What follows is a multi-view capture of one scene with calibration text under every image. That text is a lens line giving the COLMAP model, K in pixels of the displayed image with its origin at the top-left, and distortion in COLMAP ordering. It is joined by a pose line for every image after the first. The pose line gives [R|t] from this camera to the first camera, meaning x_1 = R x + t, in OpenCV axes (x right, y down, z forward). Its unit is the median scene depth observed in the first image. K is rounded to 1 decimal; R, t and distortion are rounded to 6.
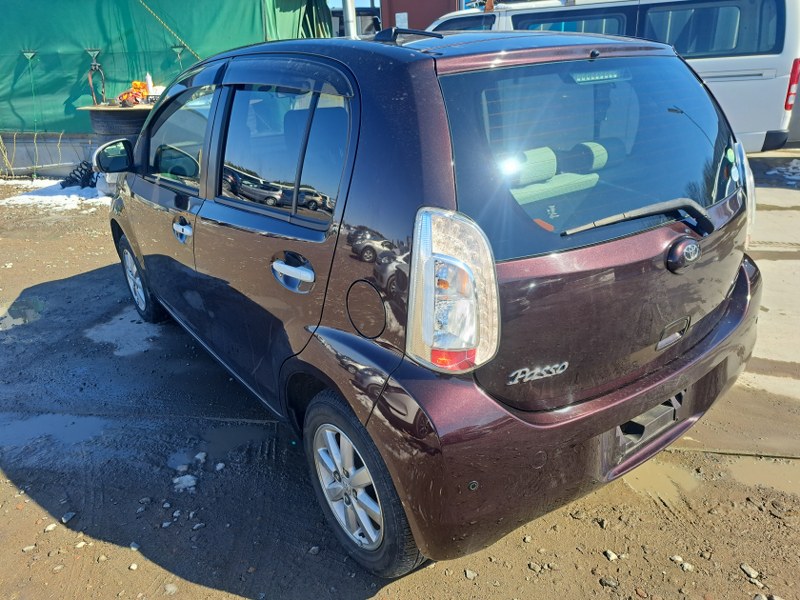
lens RADIAL K [[588.2, 0, 415.8], [0, 588.2, 297.4], [0, 0, 1]] dist [0.007497, 0.003619]
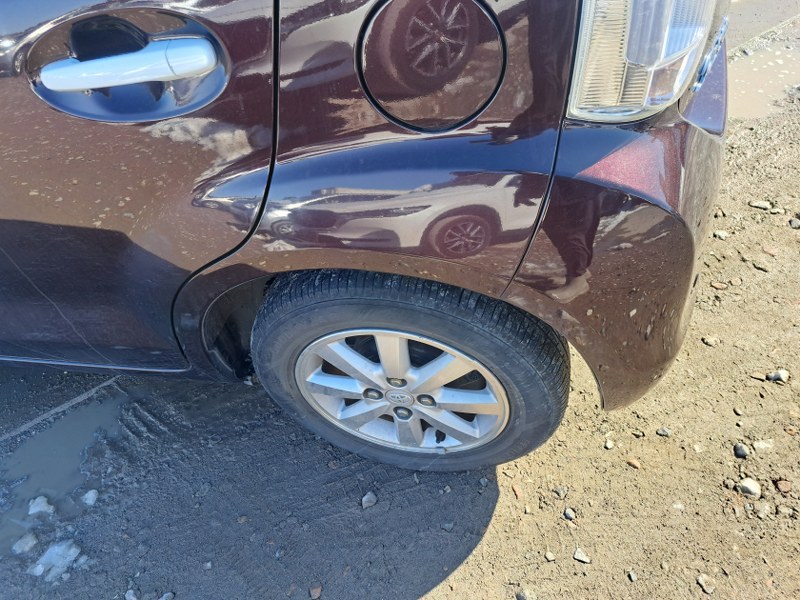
lens RADIAL K [[588.2, 0, 415.8], [0, 588.2, 297.4], [0, 0, 1]] dist [0.007497, 0.003619]
pose [[0.753463, -0.534541, 0.382830, -0.221092], [0.360007, 0.822630, 0.440085, -0.016150], [-0.550171, -0.193767, 0.812260, 0.414016]]
